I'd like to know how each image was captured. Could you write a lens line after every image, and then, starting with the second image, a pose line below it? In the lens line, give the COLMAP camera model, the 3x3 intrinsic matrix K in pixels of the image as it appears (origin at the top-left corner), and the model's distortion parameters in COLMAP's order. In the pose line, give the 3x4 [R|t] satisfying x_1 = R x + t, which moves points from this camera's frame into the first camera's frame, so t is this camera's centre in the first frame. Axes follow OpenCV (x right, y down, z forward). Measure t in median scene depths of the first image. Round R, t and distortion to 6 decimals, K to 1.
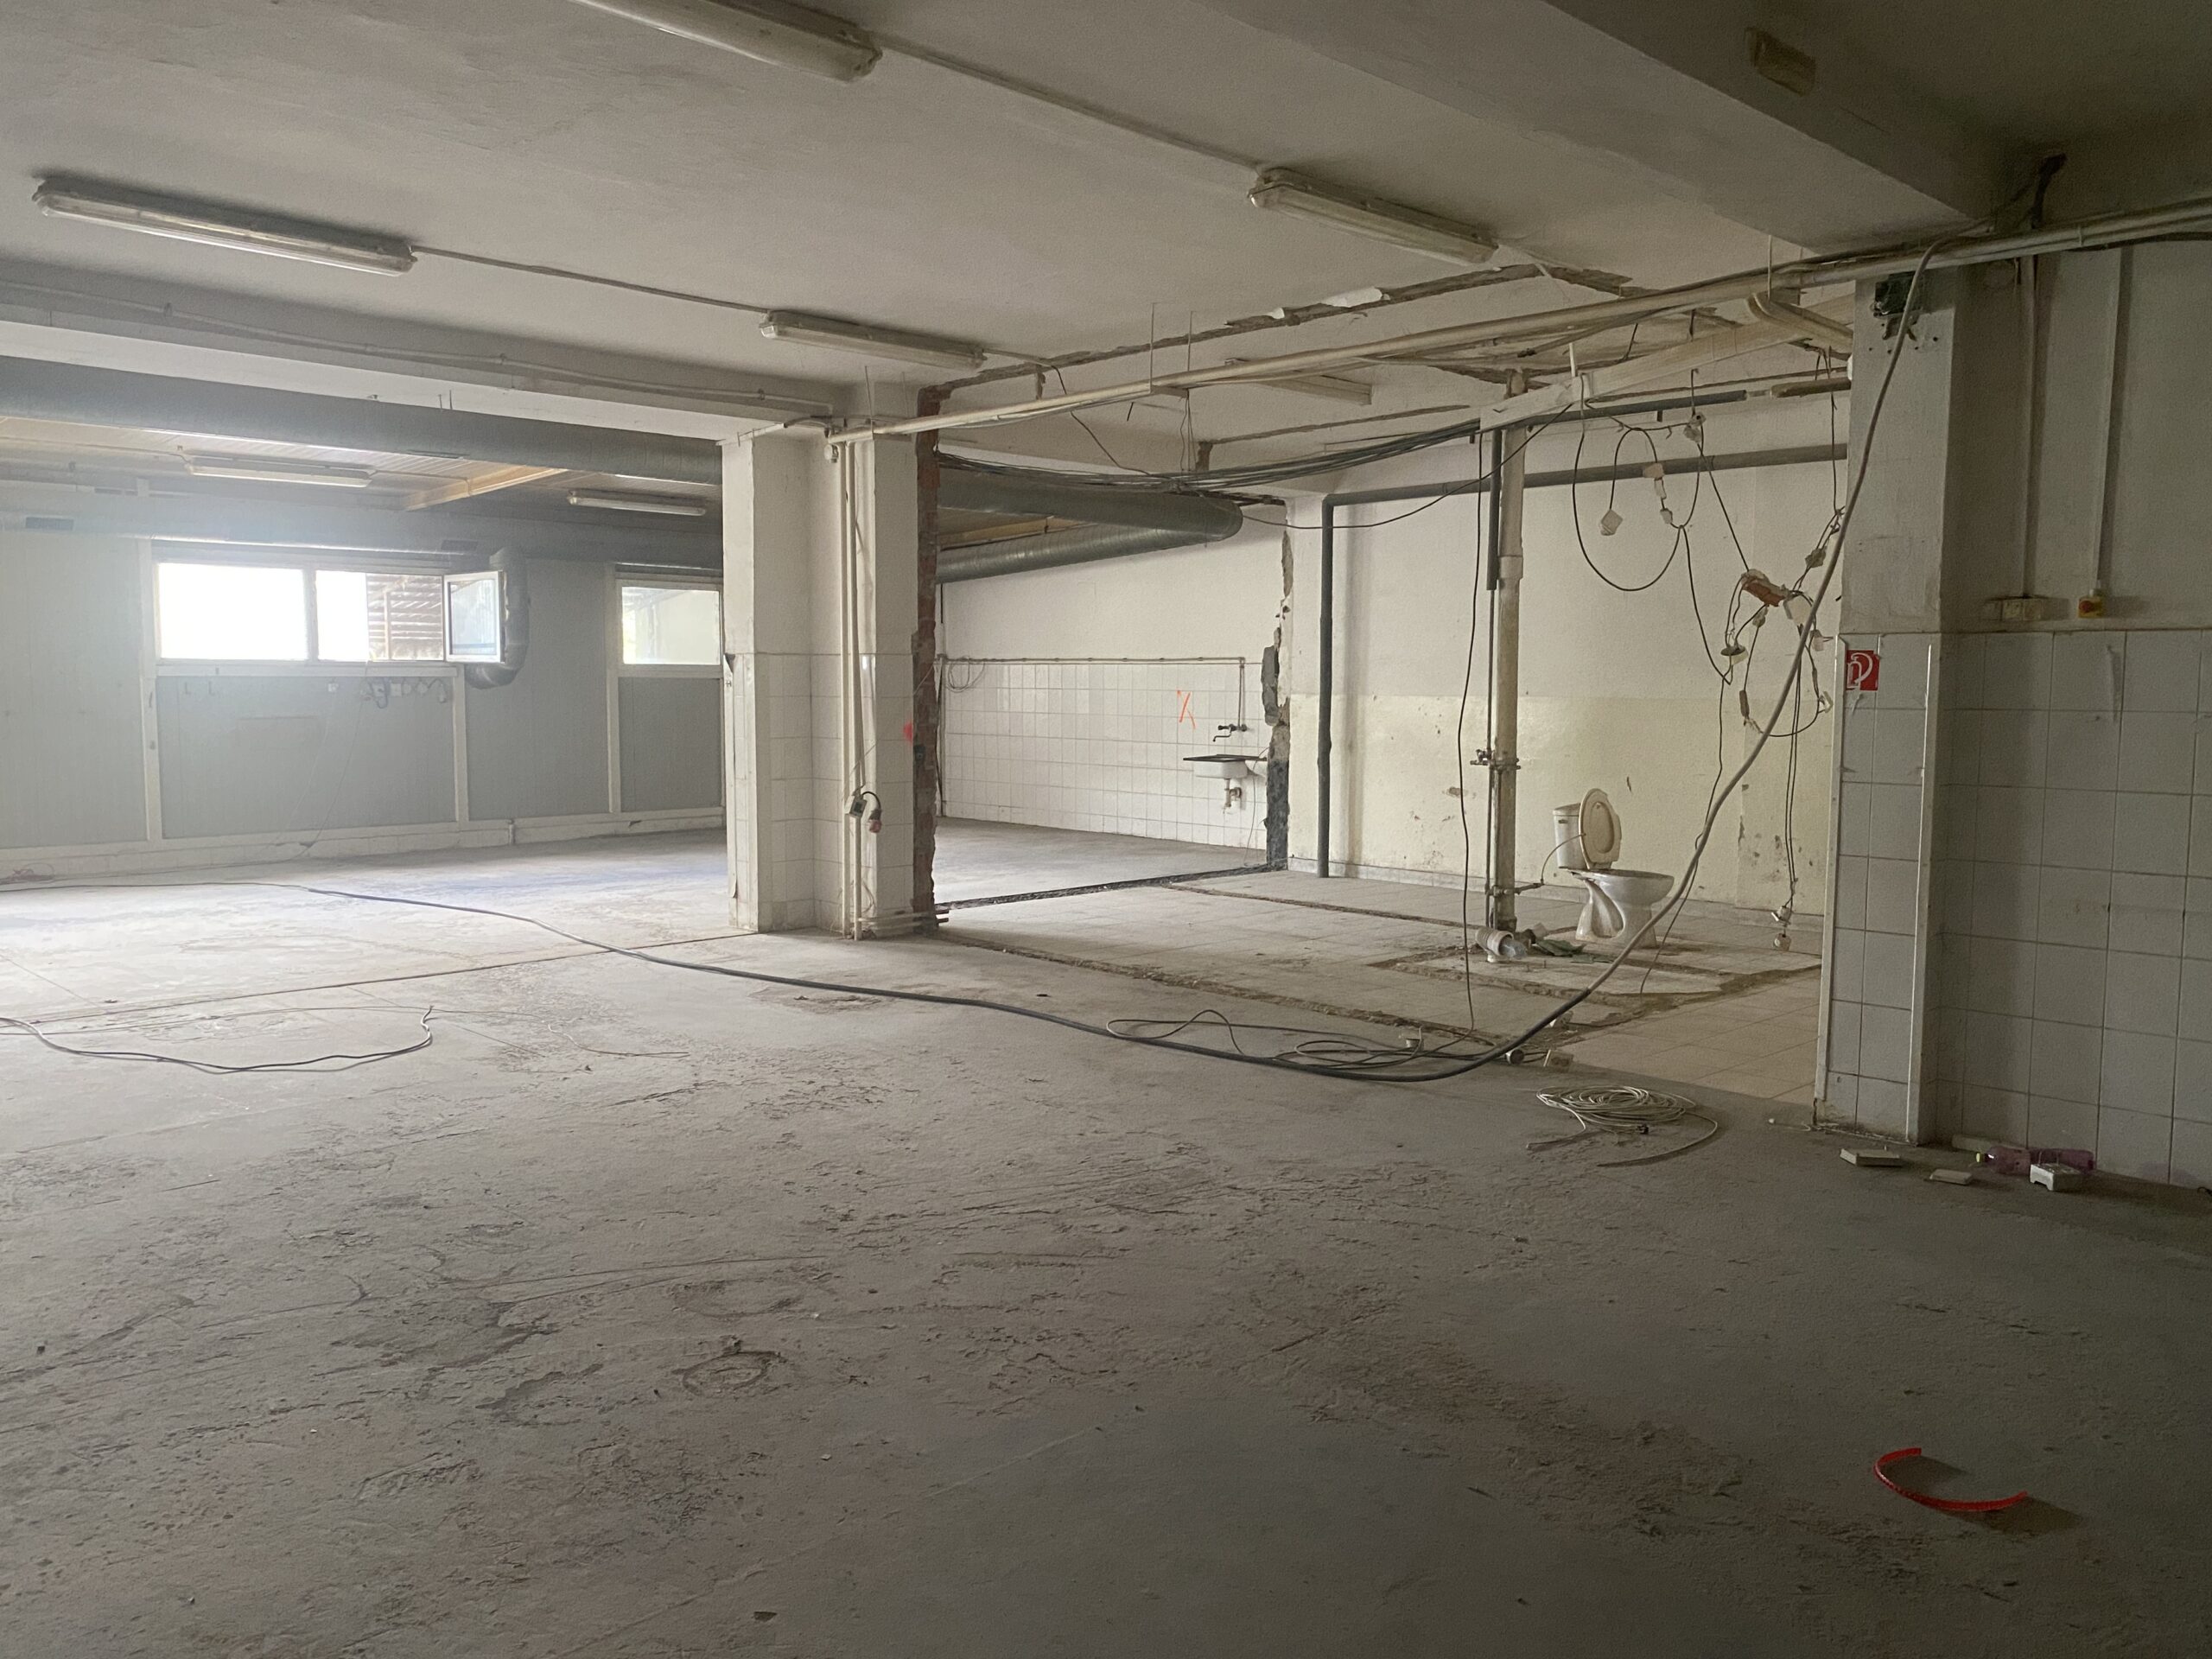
lens RADIAL K [[1671.0, 0, 1102.1], [0, 1671.0, 814.4], [0, 0, 1]] dist [0.101408, -0.125200]
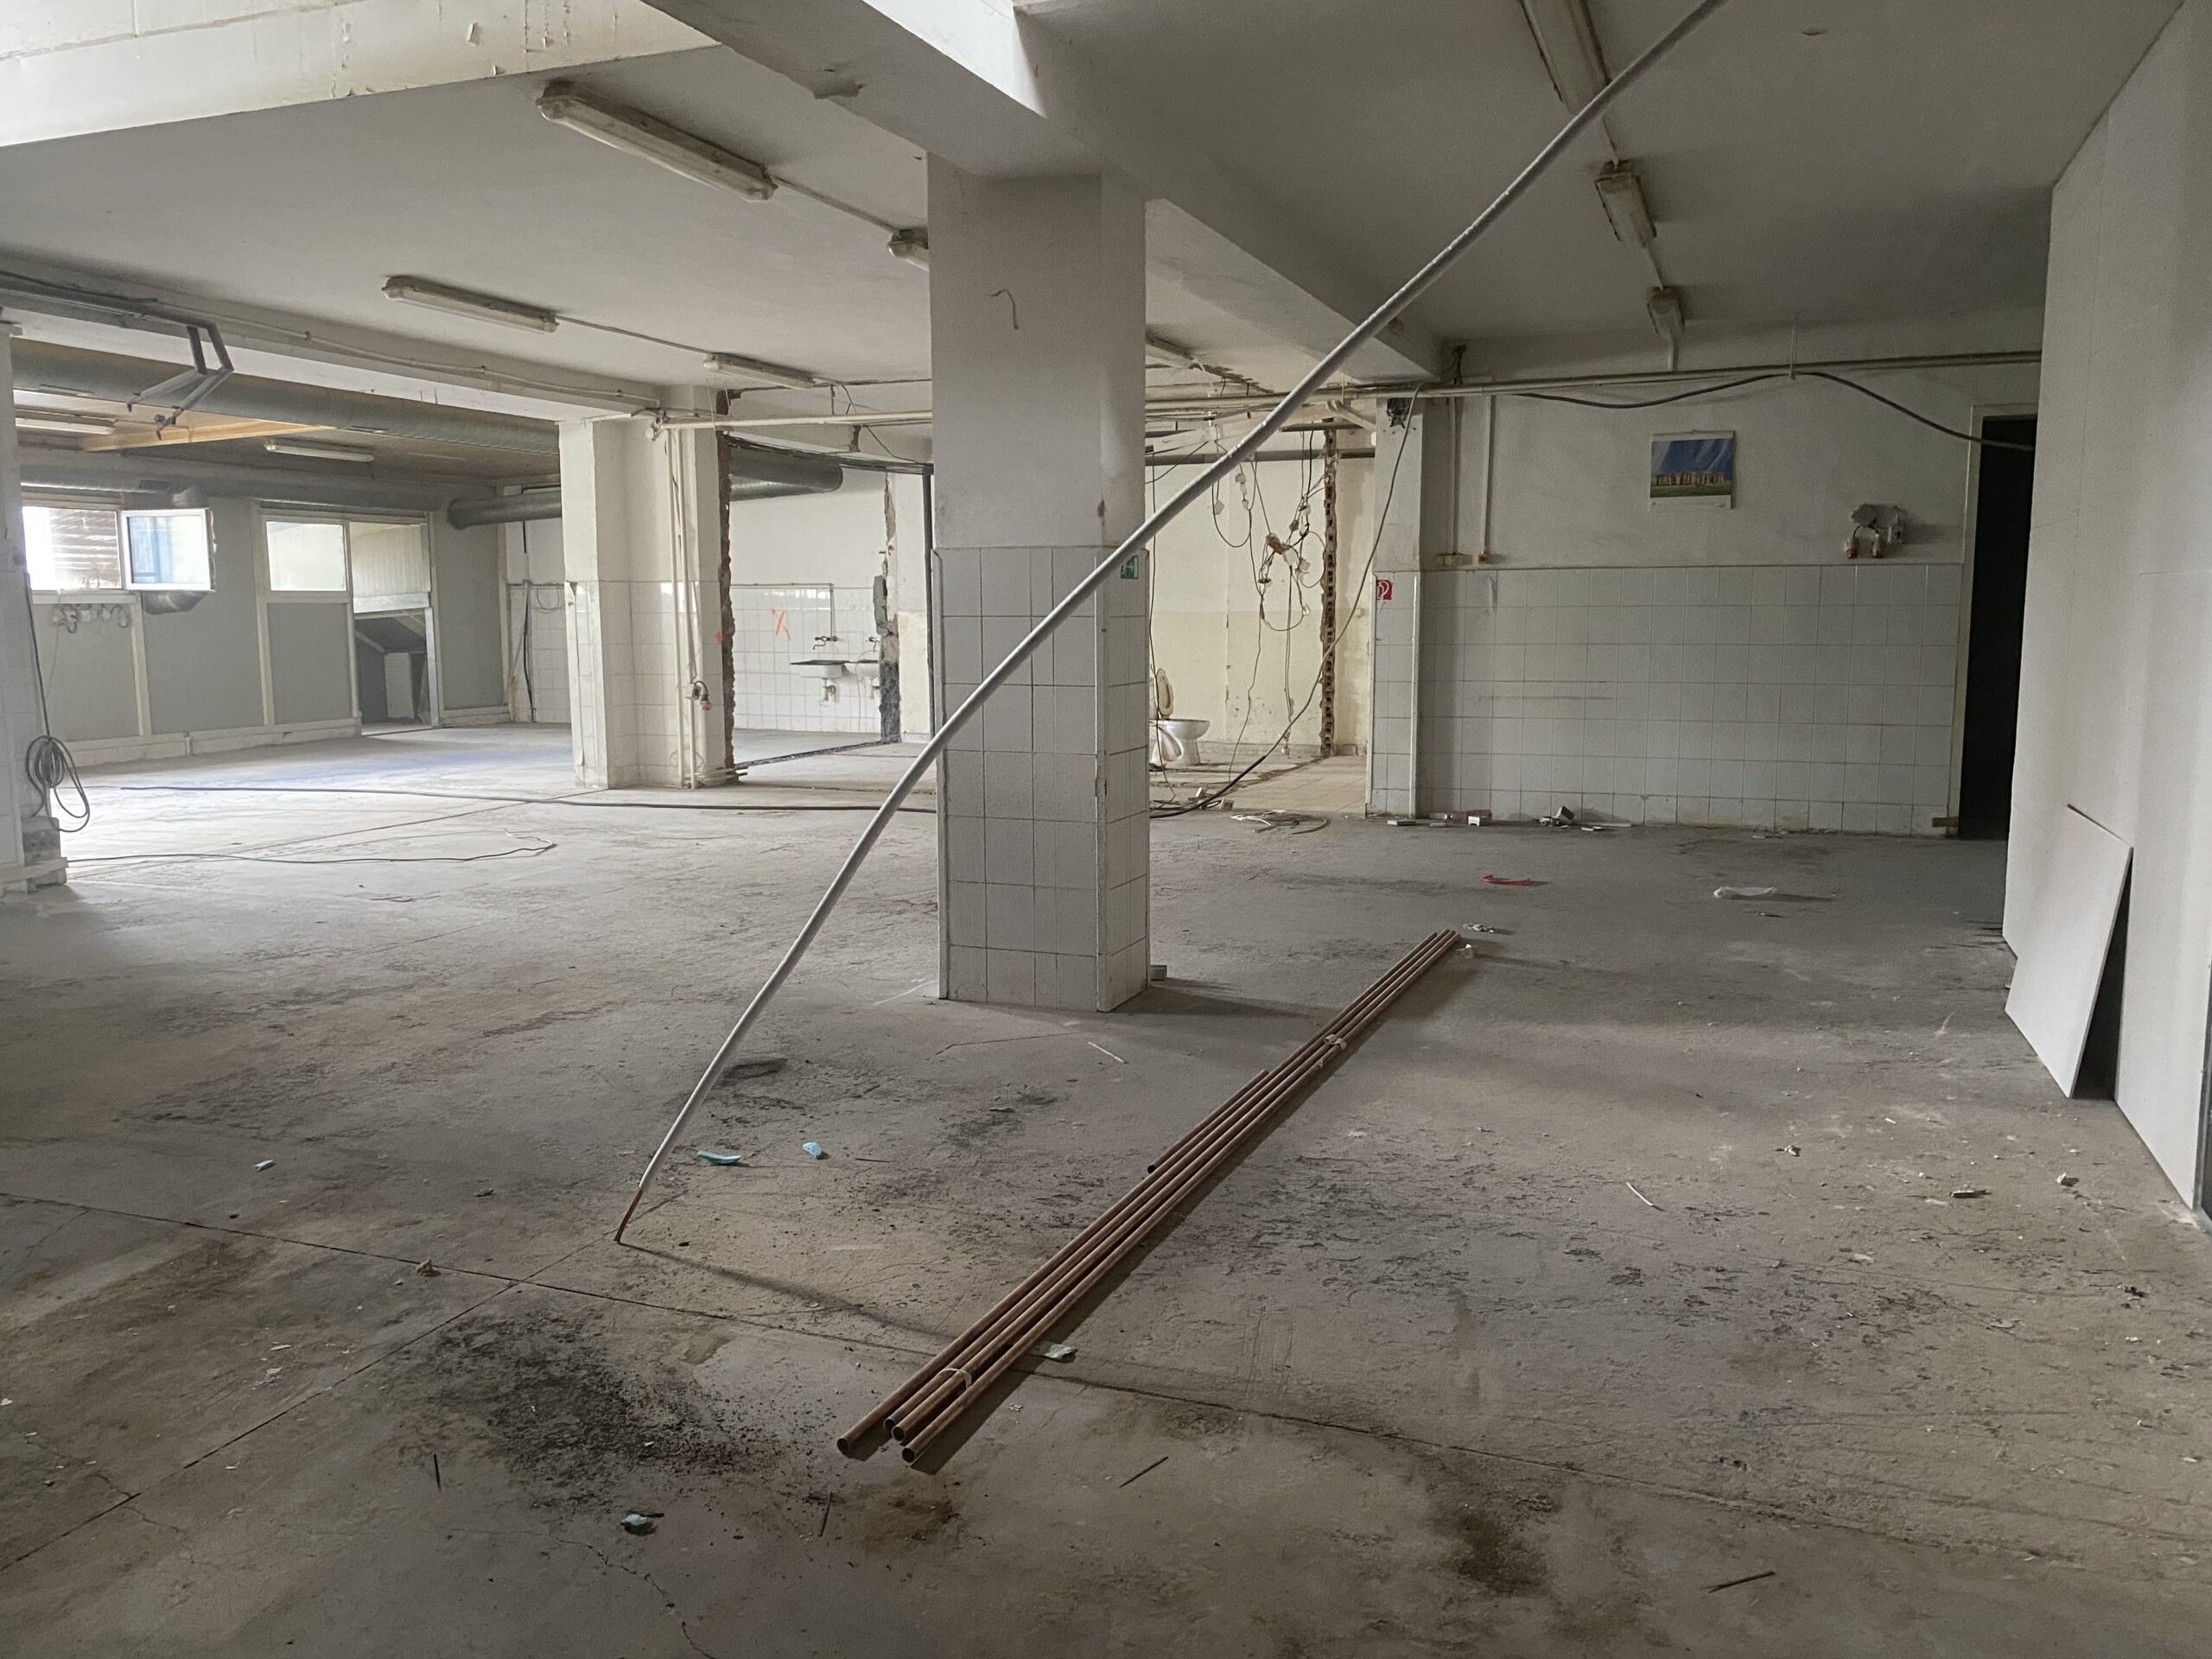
lens RADIAL K [[1671.0, 0, 1102.1], [0, 1671.0, 814.4], [0, 0, 1]] dist [0.101408, -0.125200]
pose [[0.910543, -0.061644, 0.408793, -0.404078], [0.043815, 0.997641, 0.052845, 0.036507], [-0.411086, -0.030207, 0.911096, -0.406283]]
